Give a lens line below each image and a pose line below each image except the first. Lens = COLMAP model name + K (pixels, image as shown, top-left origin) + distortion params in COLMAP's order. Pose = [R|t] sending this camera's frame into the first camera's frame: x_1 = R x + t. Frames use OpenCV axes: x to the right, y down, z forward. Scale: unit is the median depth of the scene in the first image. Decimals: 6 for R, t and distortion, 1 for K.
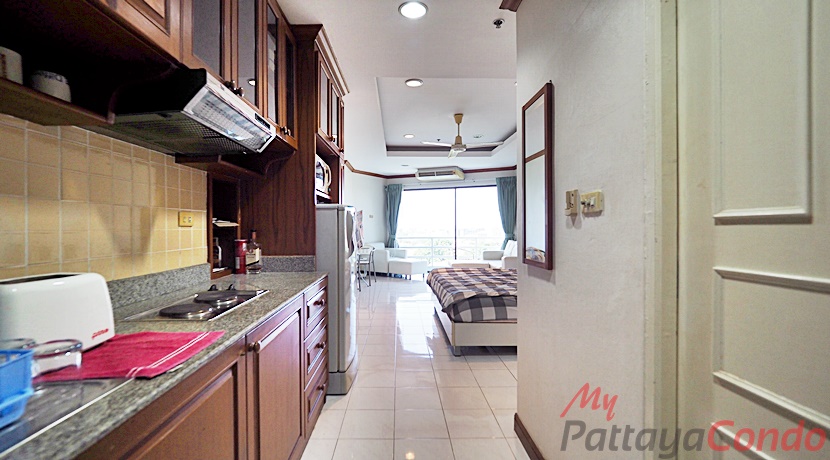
lens RADIAL K [[349.2, 0, 395.6], [0, 349.2, 226.9], [0, 0, 1]] dist [-0.000621, -0.001613]
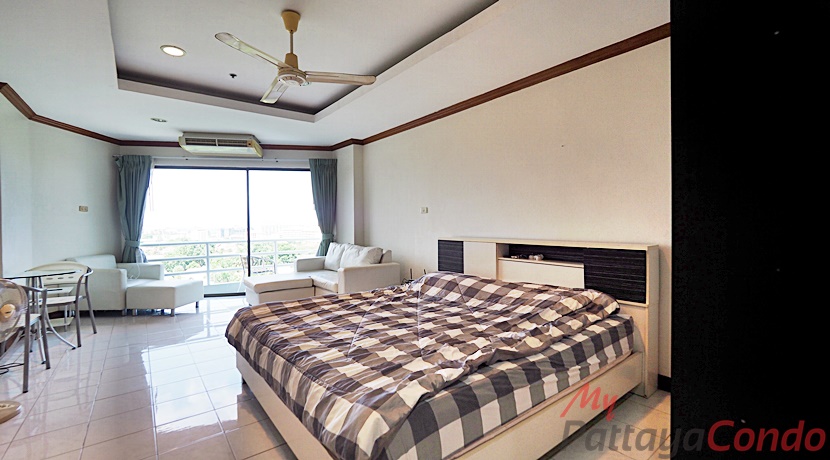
lens RADIAL K [[349.2, 0, 406.5], [0, 349.2, 226.9], [0, 0, 1]] dist [-0.000621, -0.001613]
pose [[0.788737, -0.012887, 0.614596, -0.006894], [0.011439, 0.999915, 0.006286, 0.001102], [-0.614625, 0.002072, 0.788817, 0.285071]]
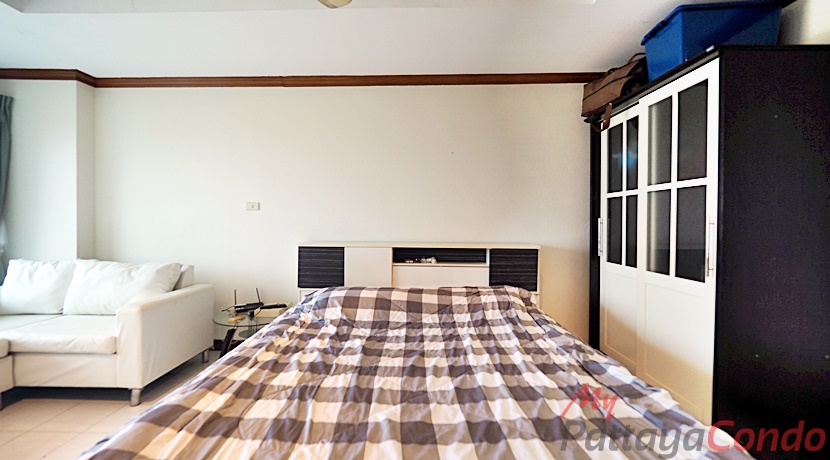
lens RADIAL K [[349.2, 0, 405.0], [0, 349.2, 225.6], [0, 0, 1]] dist [-0.000621, -0.001613]
pose [[0.025458, -0.013007, 0.999591, -0.040533], [0.000002, 0.999915, 0.013012, -0.004460], [-0.999676, -0.000330, 0.025456, 0.521349]]
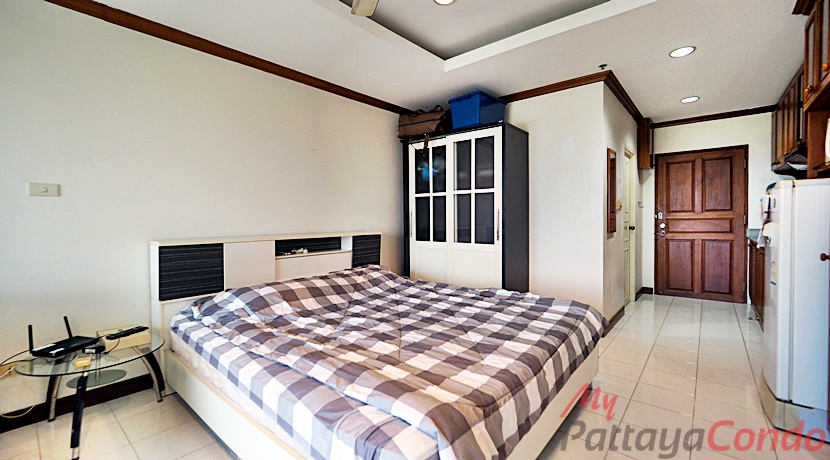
lens RADIAL K [[349.2, 0, 400.3], [0, 349.2, 223.8], [0, 0, 1]] dist [-0.000621, -0.001613]
pose [[-0.758281, -0.004677, 0.651911, -0.001074], [0.011478, 0.999724, 0.020523, 0.000904], [-0.651826, 0.023044, -0.758018, 0.731957]]
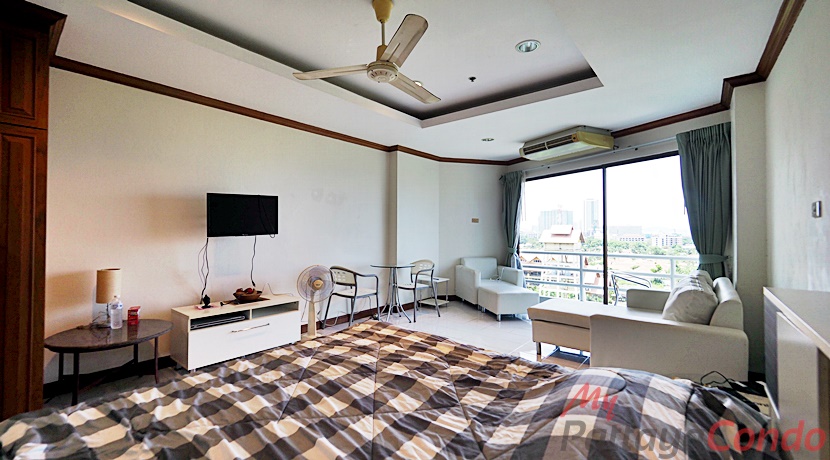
lens RADIAL K [[349.2, 0, 400.4], [0, 349.2, 227.3], [0, 0, 1]] dist [-0.000621, -0.001613]
pose [[0.765681, -0.000107, -0.643221, 0.300965], [-0.009575, 0.999887, -0.011564, -0.007312], [0.643149, 0.015014, 0.765594, 0.398253]]
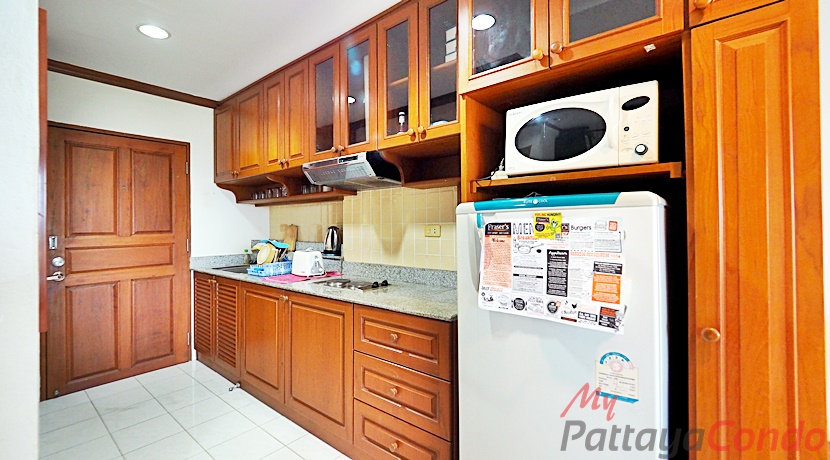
lens RADIAL K [[349.2, 0, 400.2], [0, 349.2, 227.8], [0, 0, 1]] dist [-0.000621, -0.001613]
pose [[-0.637297, 0.006624, -0.770590, 0.100987], [0.004491, 0.999978, 0.004881, -0.009147], [0.770605, -0.000350, -0.637313, 0.392115]]
